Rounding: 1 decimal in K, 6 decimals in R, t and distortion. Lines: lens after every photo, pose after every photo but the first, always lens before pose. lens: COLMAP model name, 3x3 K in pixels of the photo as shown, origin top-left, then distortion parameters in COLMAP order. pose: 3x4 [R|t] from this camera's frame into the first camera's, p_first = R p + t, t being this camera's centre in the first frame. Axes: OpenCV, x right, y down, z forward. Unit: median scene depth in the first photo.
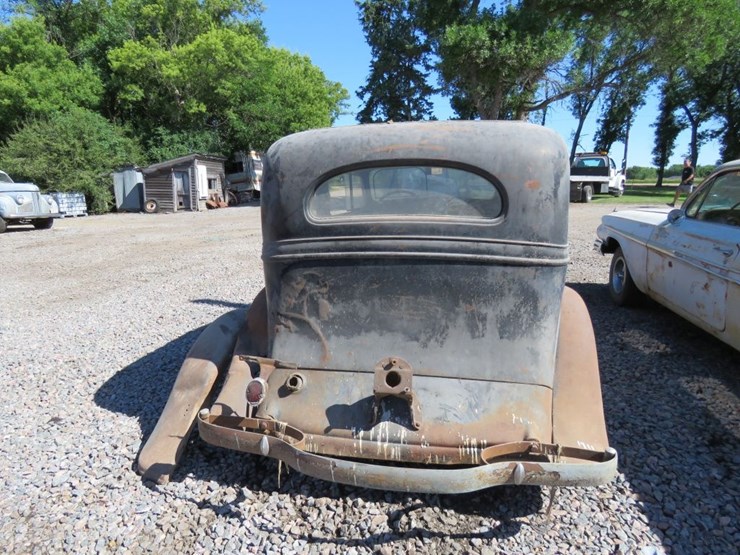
lens RADIAL K [[470.6, 0, 358.3], [0, 470.6, 276.3], [0, 0, 1]] dist [-0.024221, 0.004901]
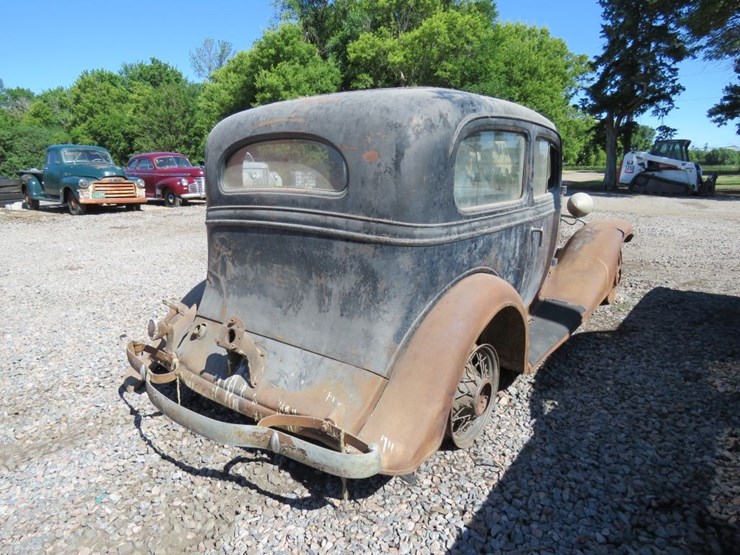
lens RADIAL K [[470.6, 0, 369.2], [0, 470.6, 275.1], [0, 0, 1]] dist [-0.024221, 0.004901]
pose [[0.893475, 0.104302, -0.436833, 0.723096], [-0.089387, 0.994498, 0.054629, -0.009390], [0.440128, -0.009763, 0.897882, 0.140073]]
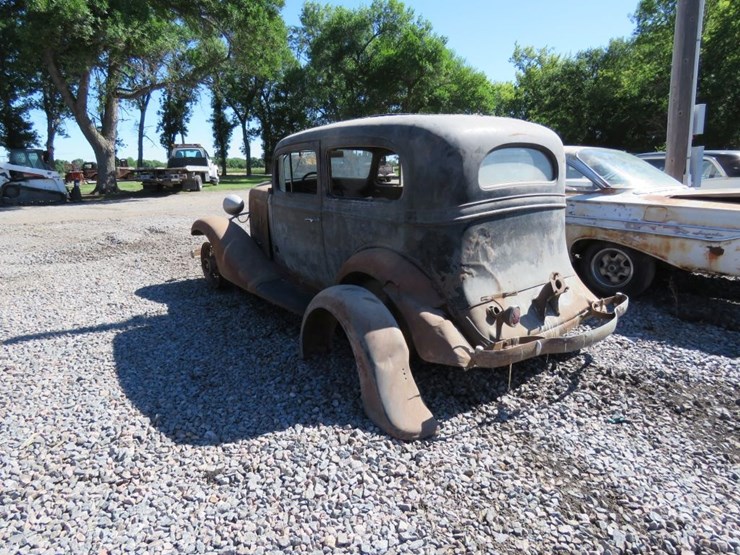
lens RADIAL K [[470.6, 0, 363.1], [0, 470.6, 273.6], [0, 0, 1]] dist [-0.024221, 0.004901]
pose [[0.644304, -0.166460, 0.746434, -1.316060], [0.157784, 0.983959, 0.083234, -0.043370], [-0.748316, 0.064148, 0.660233, 0.395922]]
